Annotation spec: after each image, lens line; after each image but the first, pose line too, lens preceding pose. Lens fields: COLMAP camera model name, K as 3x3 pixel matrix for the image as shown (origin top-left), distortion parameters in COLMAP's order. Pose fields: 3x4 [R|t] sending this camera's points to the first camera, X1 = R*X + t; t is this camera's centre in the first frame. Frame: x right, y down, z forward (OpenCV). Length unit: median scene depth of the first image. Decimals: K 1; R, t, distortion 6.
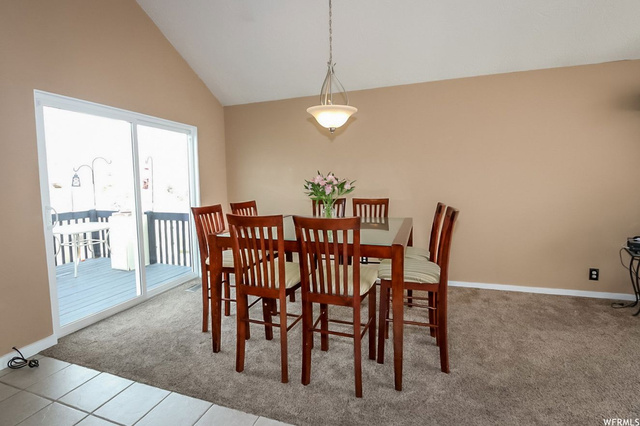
lens RADIAL K [[313.6, 0, 302.1], [0, 313.6, 198.8], [0, 0, 1]] dist [-0.005234, -0.000498]
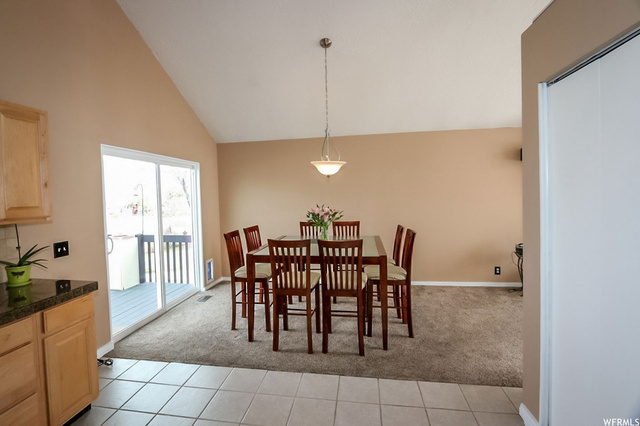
lens RADIAL K [[295.9, 0, 306.5], [0, 295.9, 204.2], [0, 0, 1]] dist [0.000492, -0.000001]
pose [[0.985526, -0.012434, 0.169065, -0.226184], [0.018388, 0.999263, -0.033702, -0.049000], [-0.168522, 0.036323, 0.985028, -0.290306]]
